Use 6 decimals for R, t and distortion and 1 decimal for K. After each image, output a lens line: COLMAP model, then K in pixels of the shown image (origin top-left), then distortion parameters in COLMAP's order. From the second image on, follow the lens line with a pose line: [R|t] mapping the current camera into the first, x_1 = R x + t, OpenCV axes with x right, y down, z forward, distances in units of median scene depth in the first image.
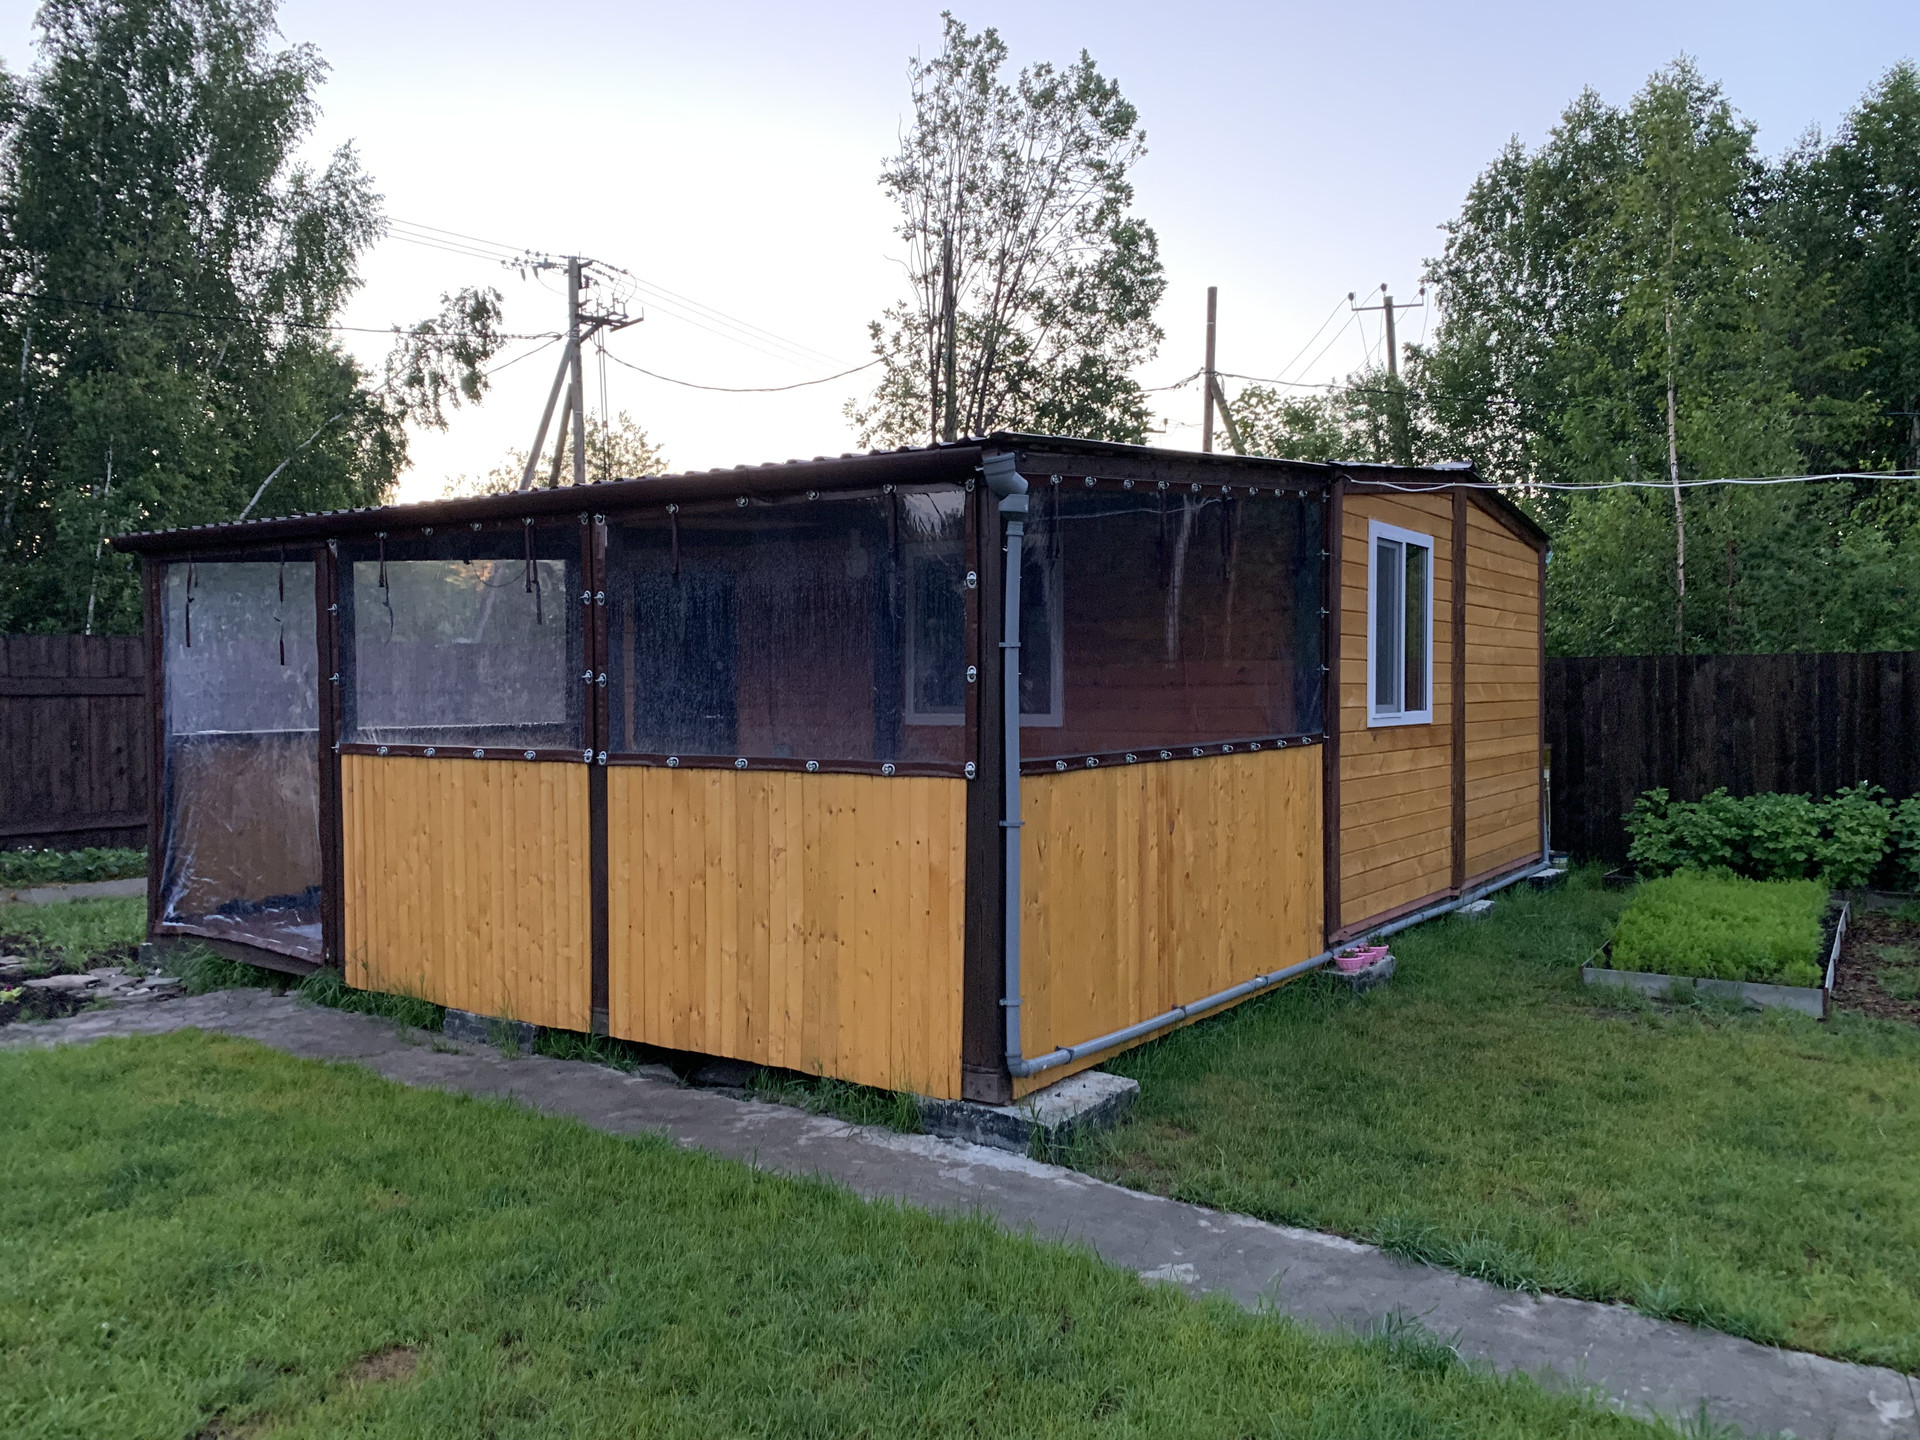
lens RADIAL K [[1479.4, 0, 970.8], [0, 1479.4, 685.7], [0, 0, 1]] dist [0.028594, -0.033593]
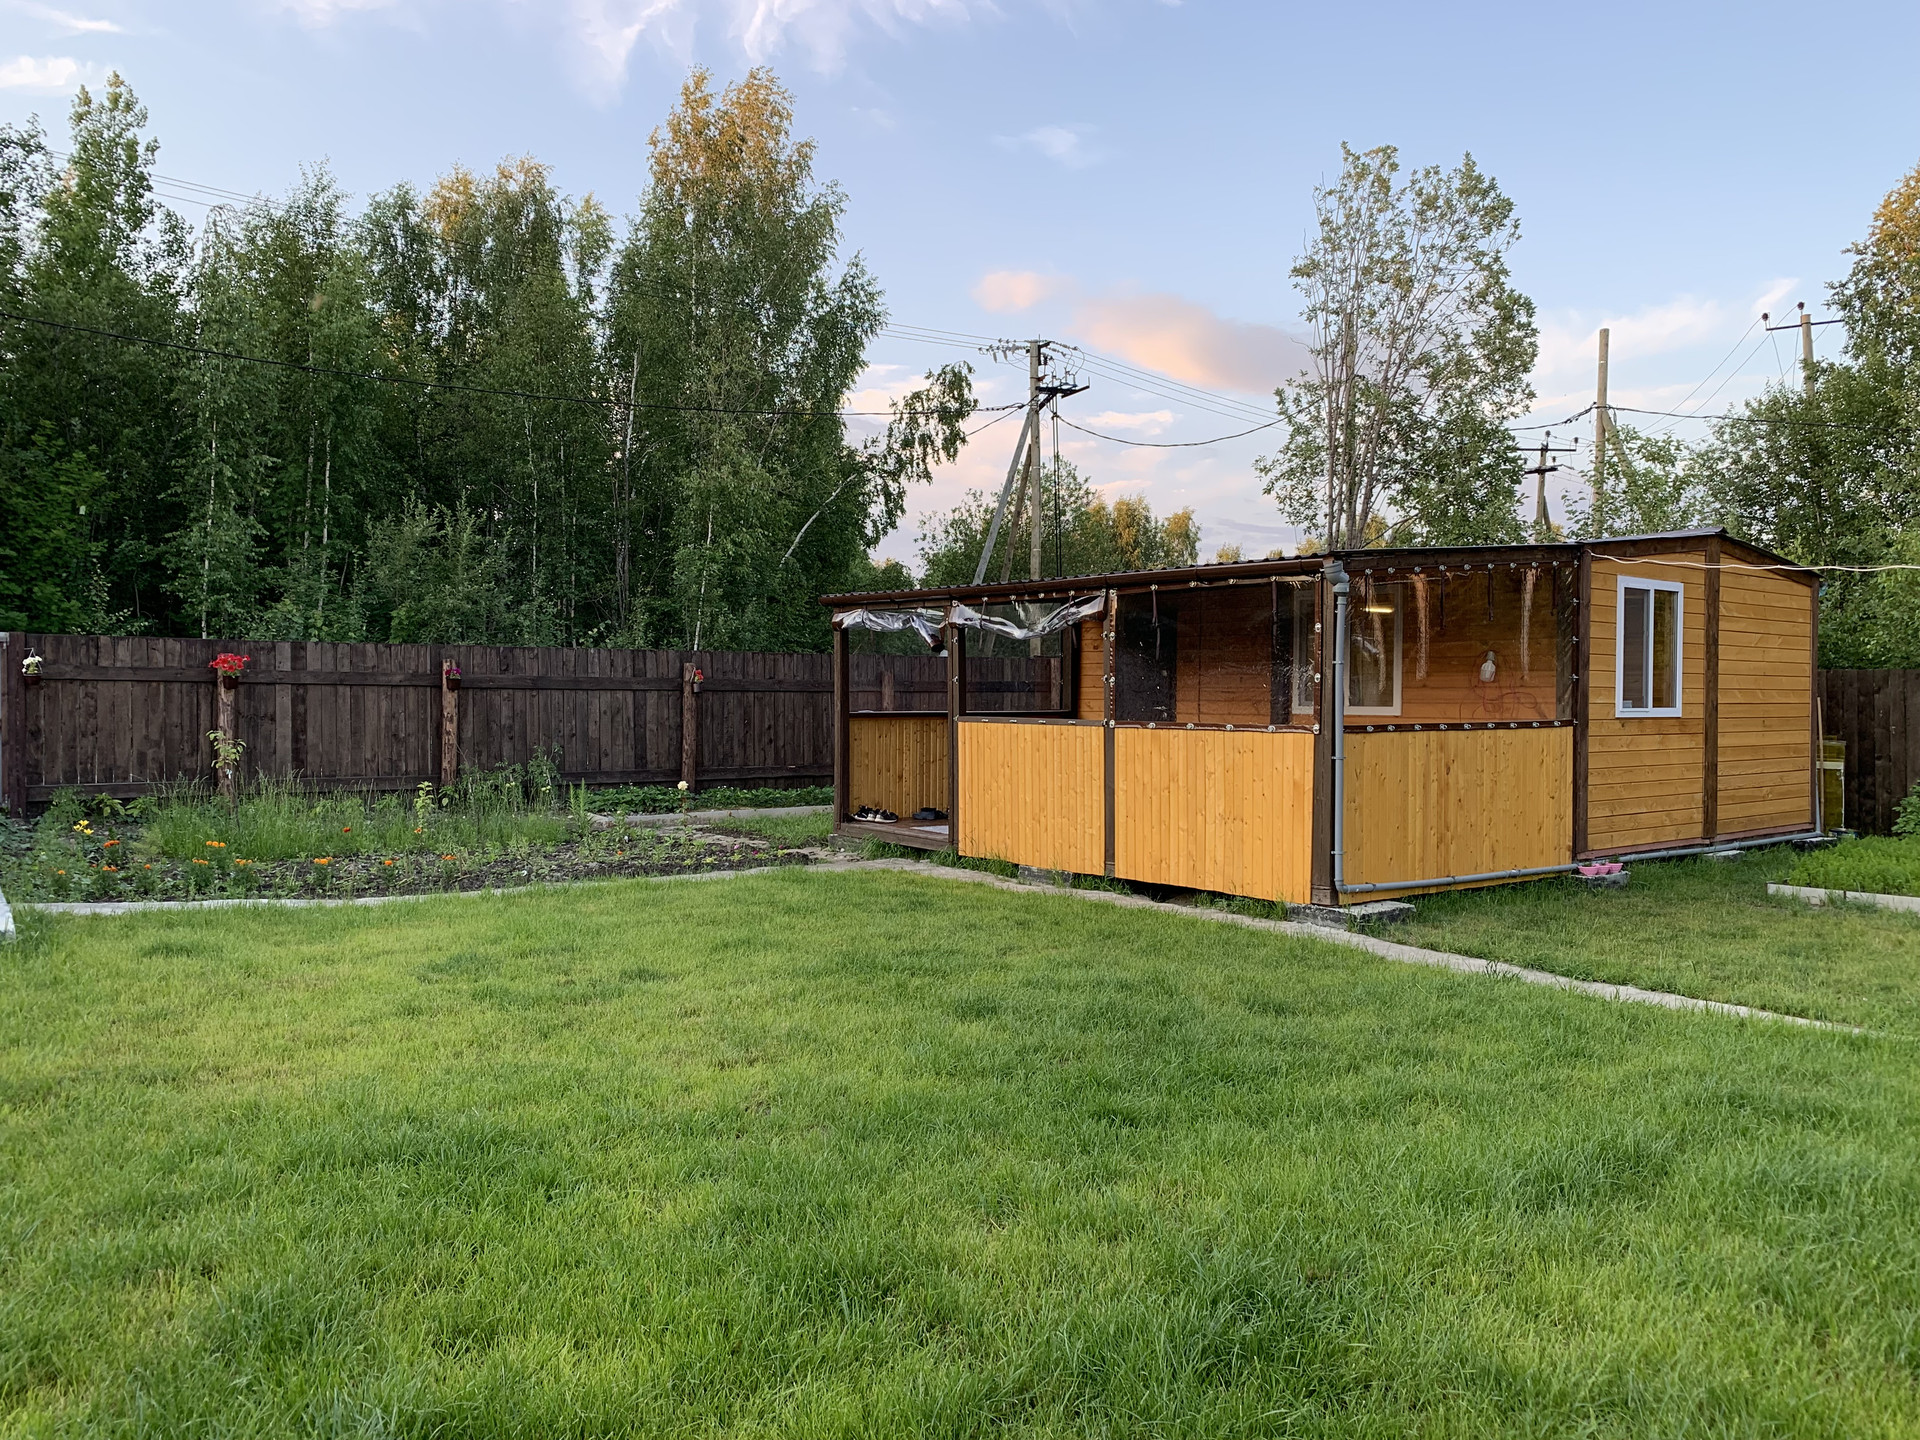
lens RADIAL K [[1479.4, 0, 952.4], [0, 1479.4, 676.3], [0, 0, 1]] dist [0.028594, -0.033593]
pose [[0.958204, 0.005632, -0.286032, 0.040601], [-0.009201, 0.999896, -0.011136, 0.006821], [0.285939, 0.013302, 0.958155, -0.399112]]
